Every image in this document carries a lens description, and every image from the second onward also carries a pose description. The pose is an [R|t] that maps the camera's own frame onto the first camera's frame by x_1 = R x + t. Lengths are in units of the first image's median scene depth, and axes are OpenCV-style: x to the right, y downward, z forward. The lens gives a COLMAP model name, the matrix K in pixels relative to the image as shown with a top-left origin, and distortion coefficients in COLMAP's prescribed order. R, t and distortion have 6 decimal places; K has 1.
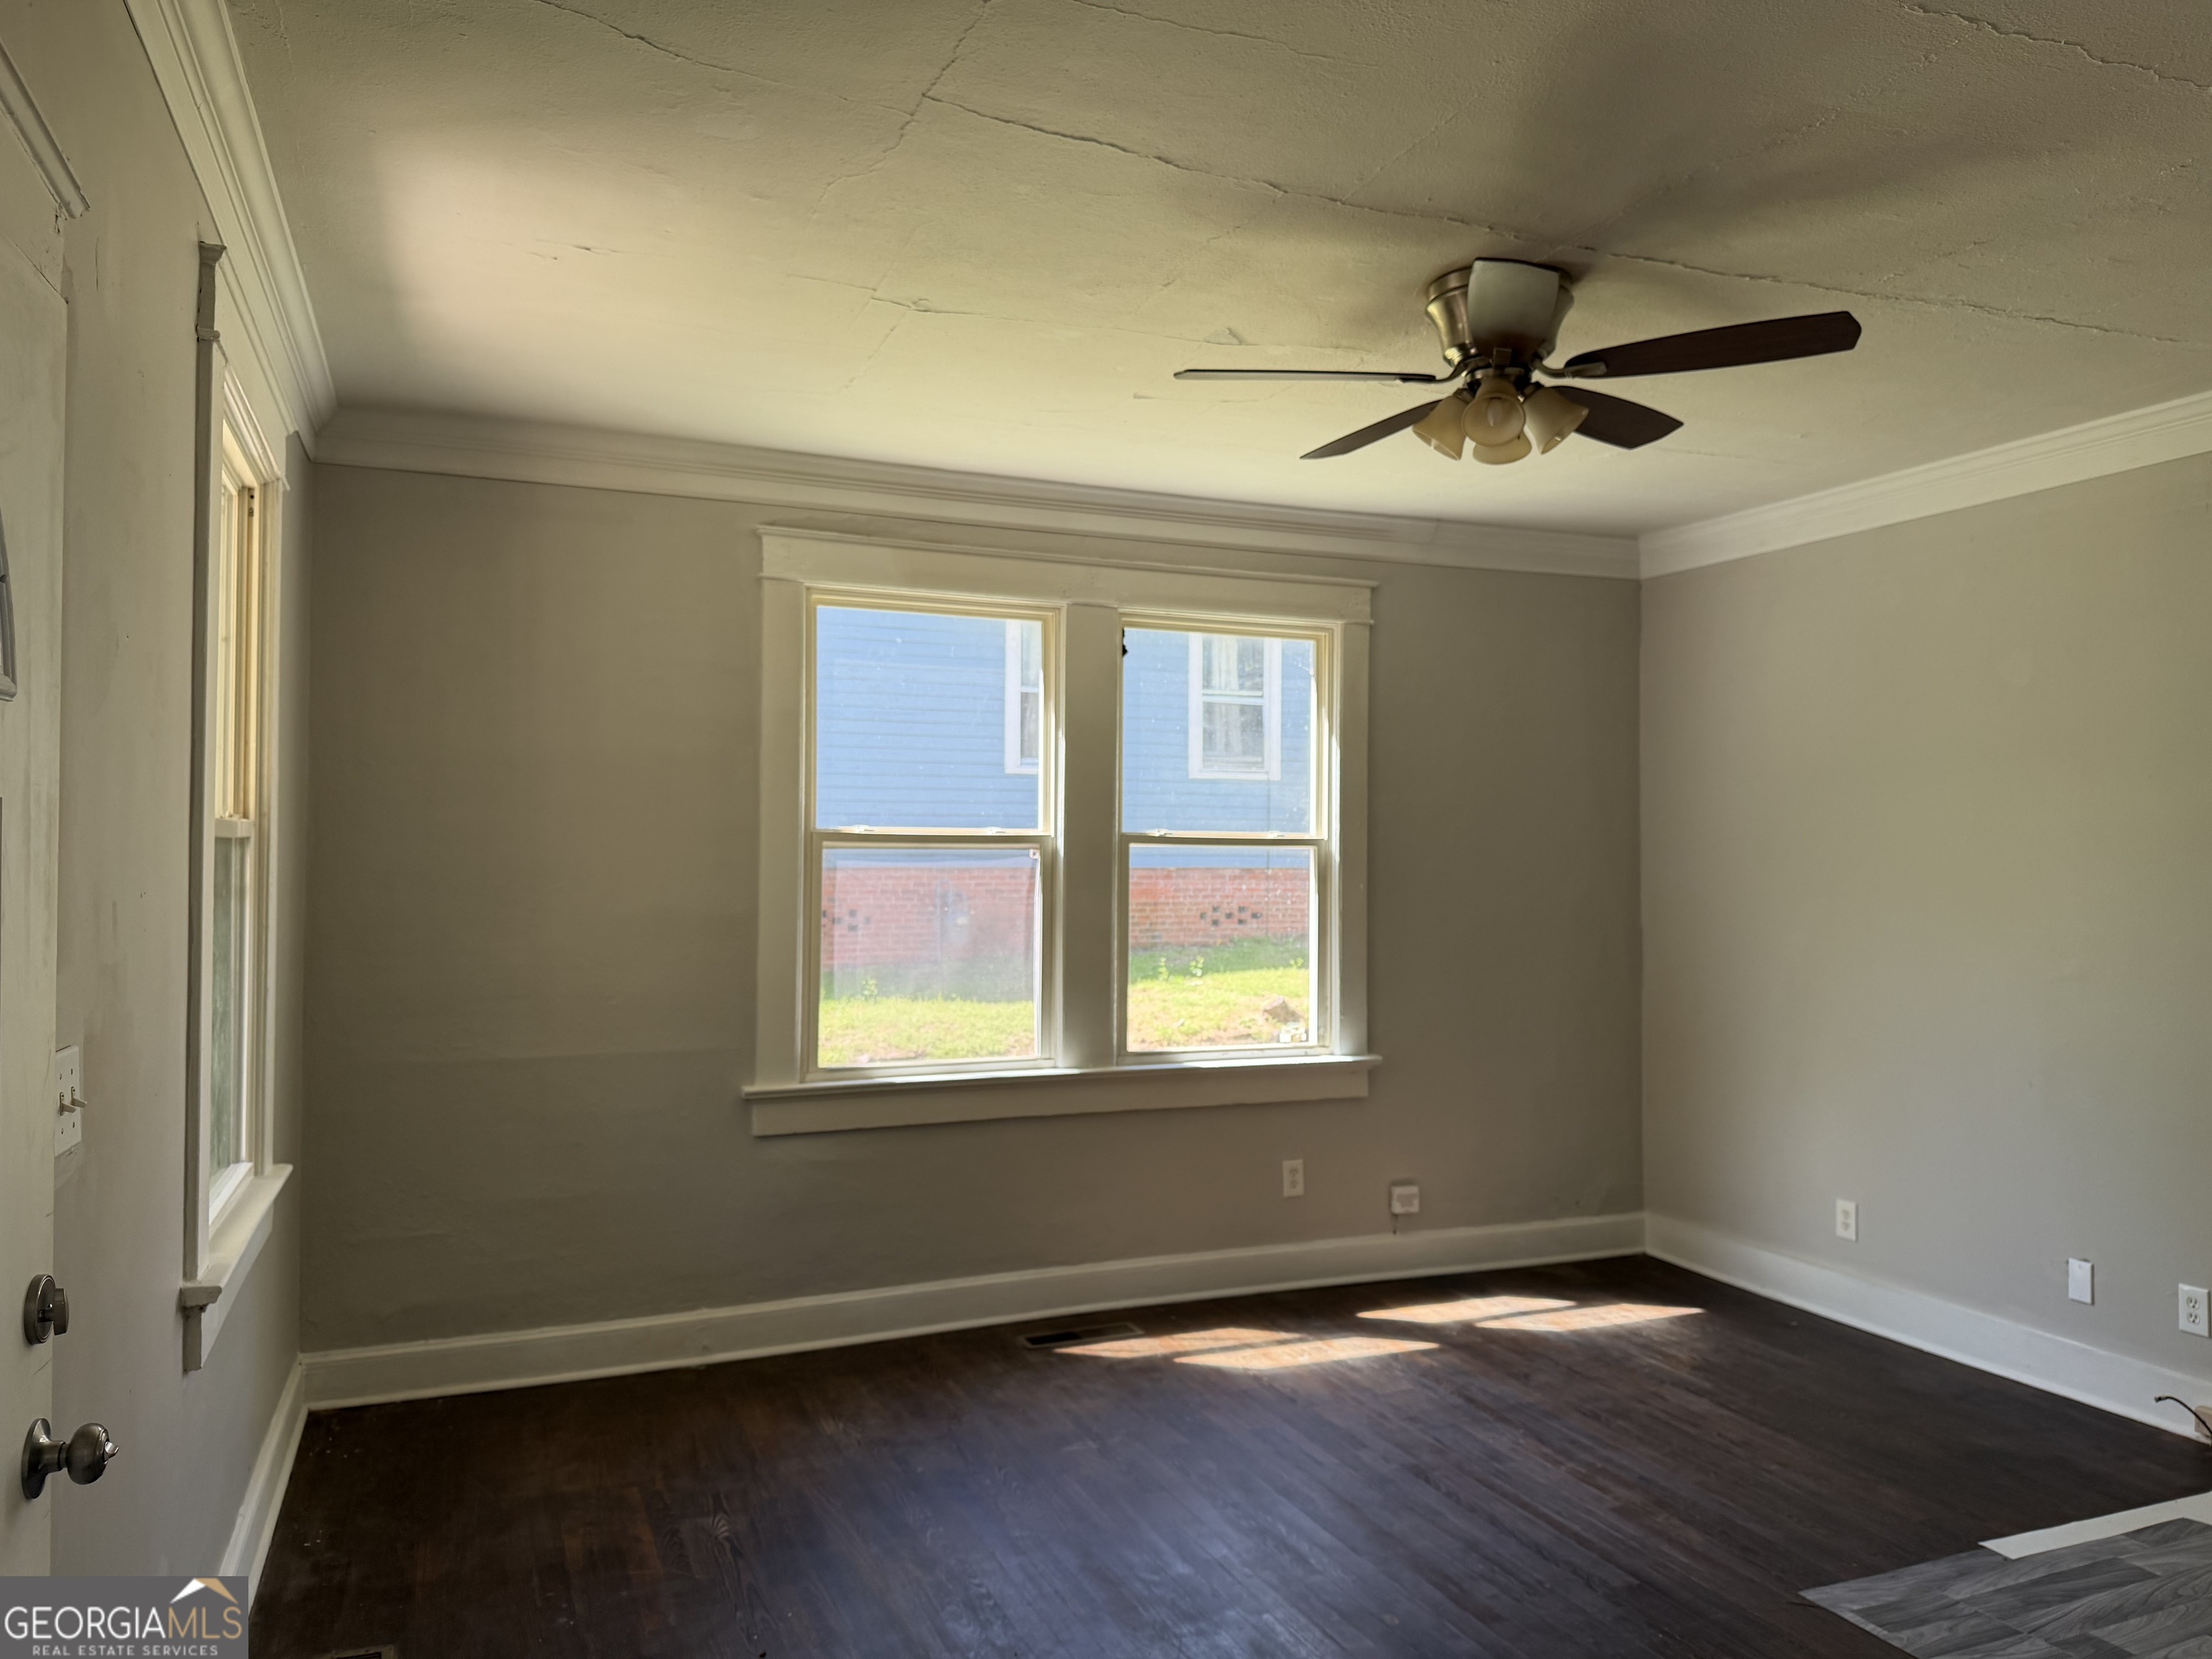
lens RADIAL K [[1576.4, 0, 1106.0], [0, 1576.4, 829.5], [0, 0, 1]] dist [0.180646, -0.251762]
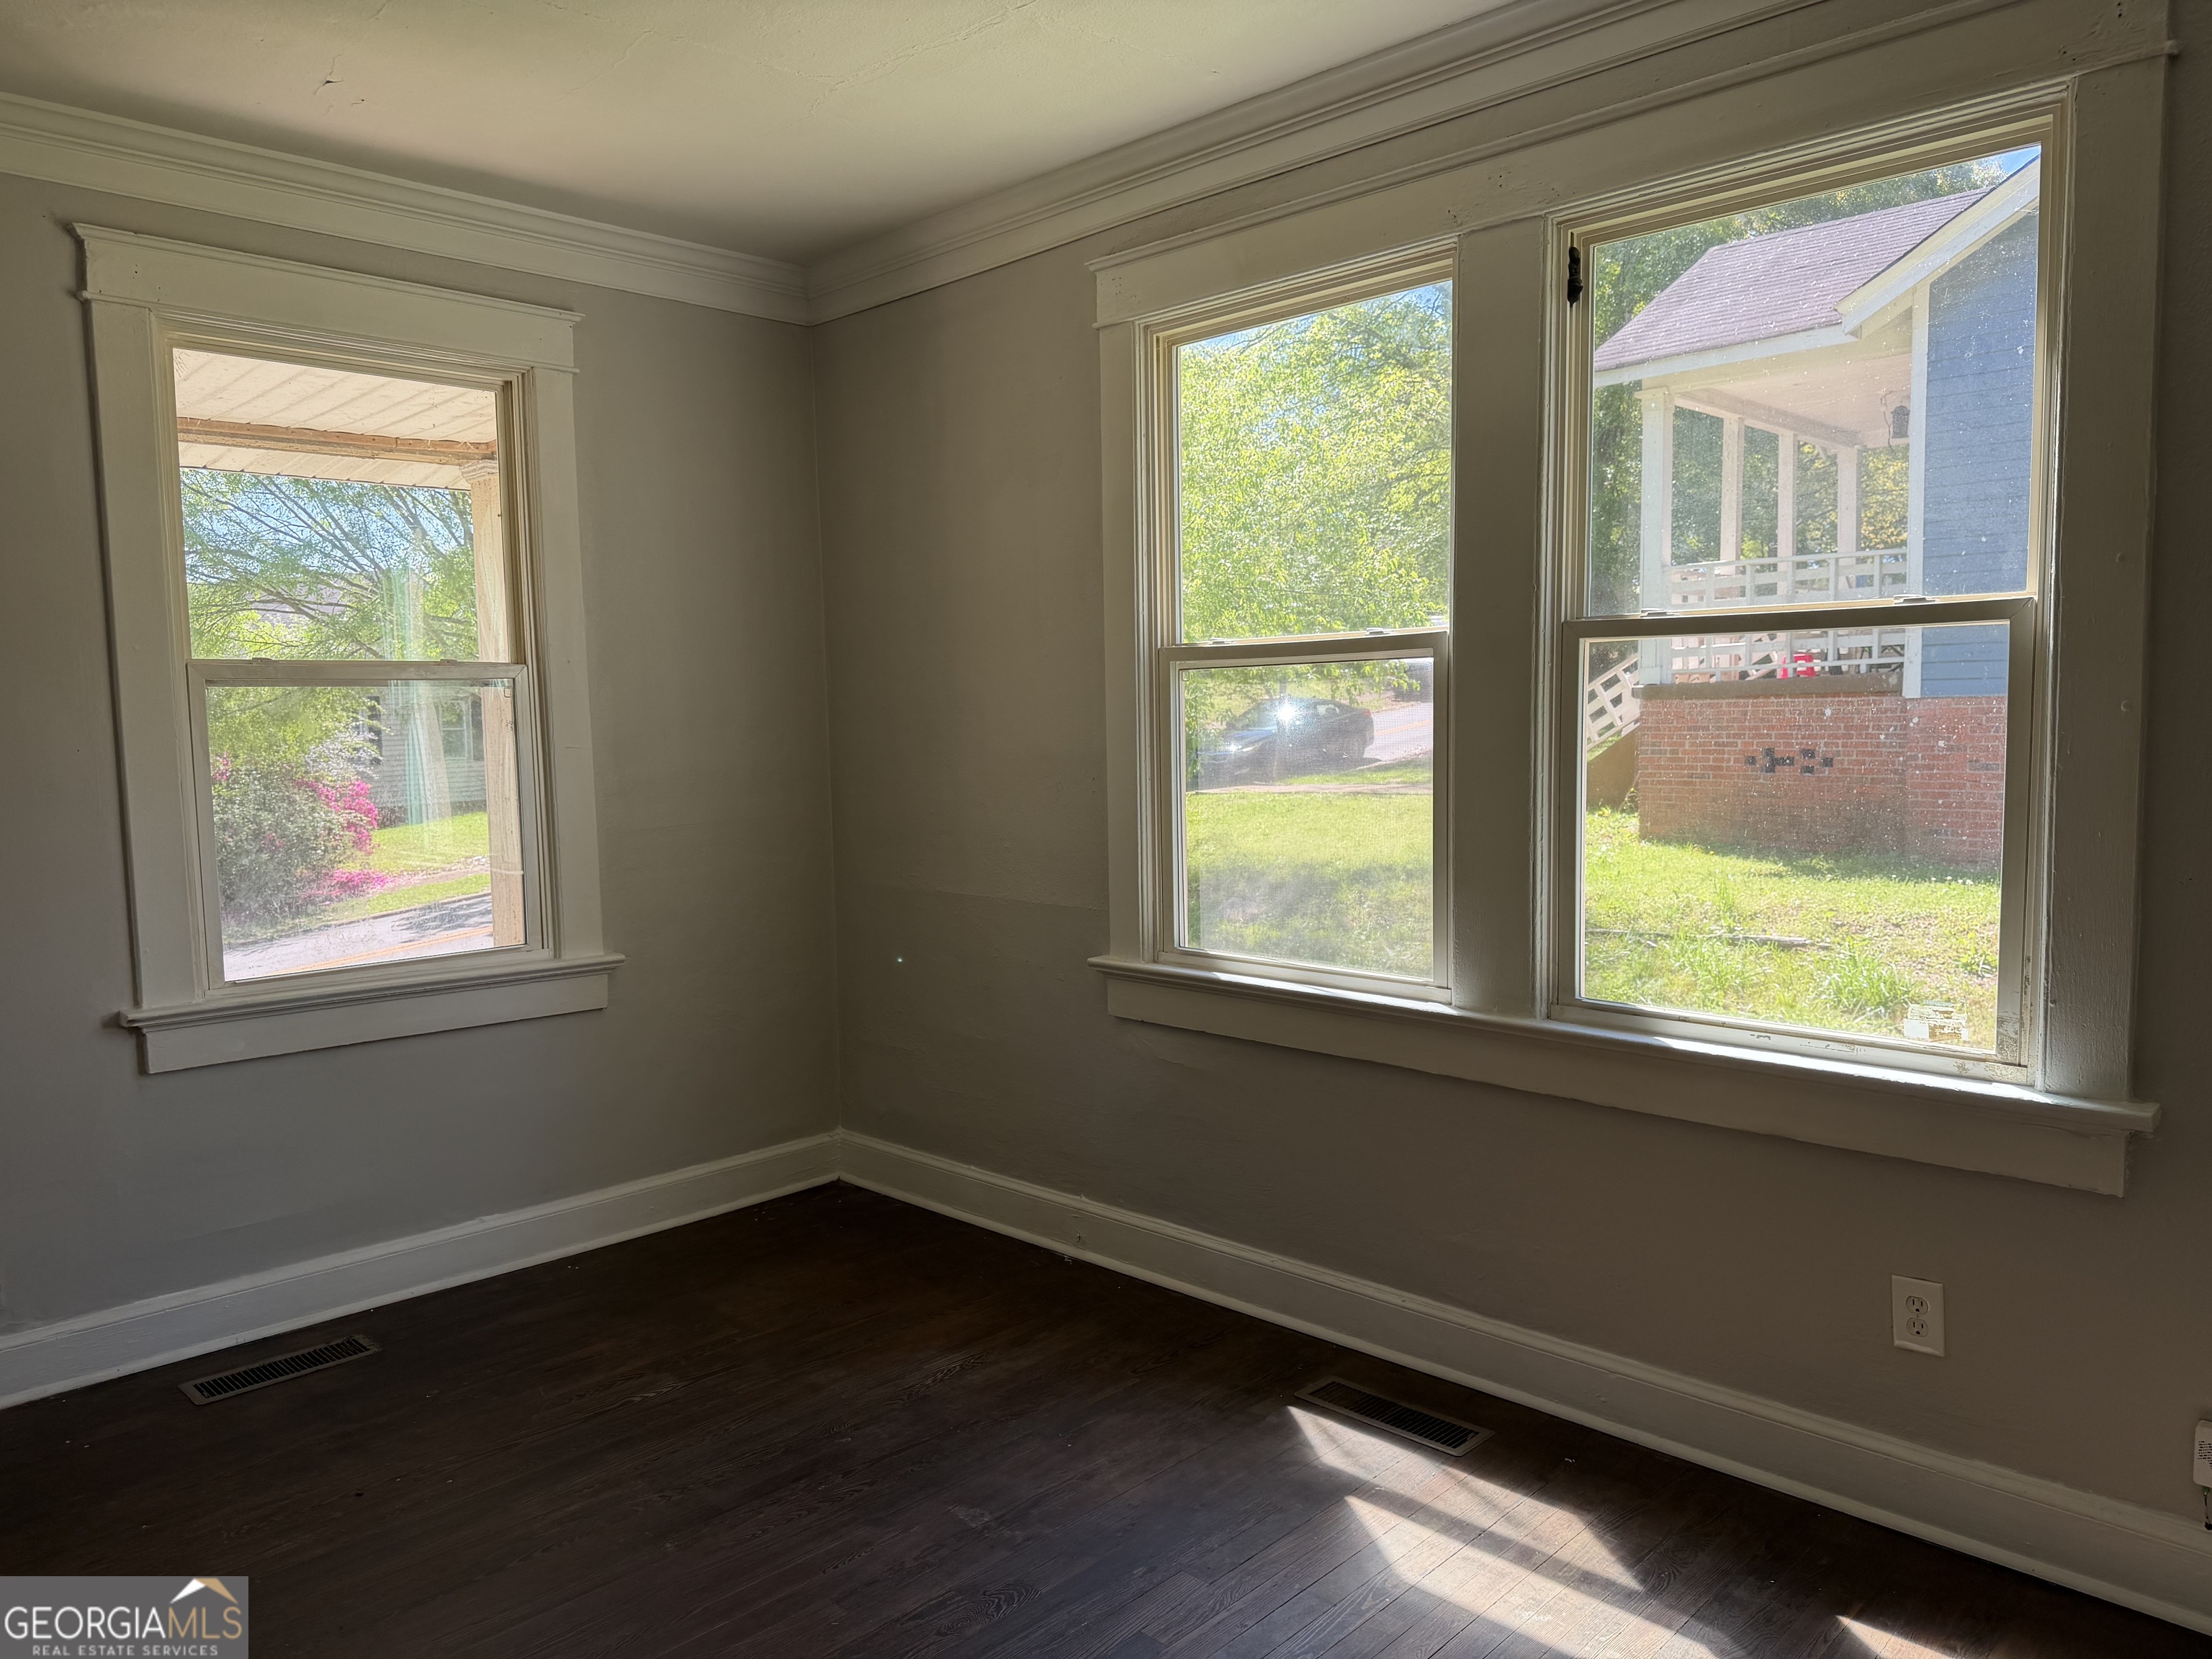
lens RADIAL K [[1554.5, 0, 1105.0], [0, 1554.5, 838.0], [0, 0, 1]] dist [0.075416, -0.082586]
pose [[0.379374, 0.065541, -0.922919, 0.510187], [0.040534, 0.995353, 0.087346, 0.026075], [0.924355, -0.070547, 0.374954, 0.675602]]
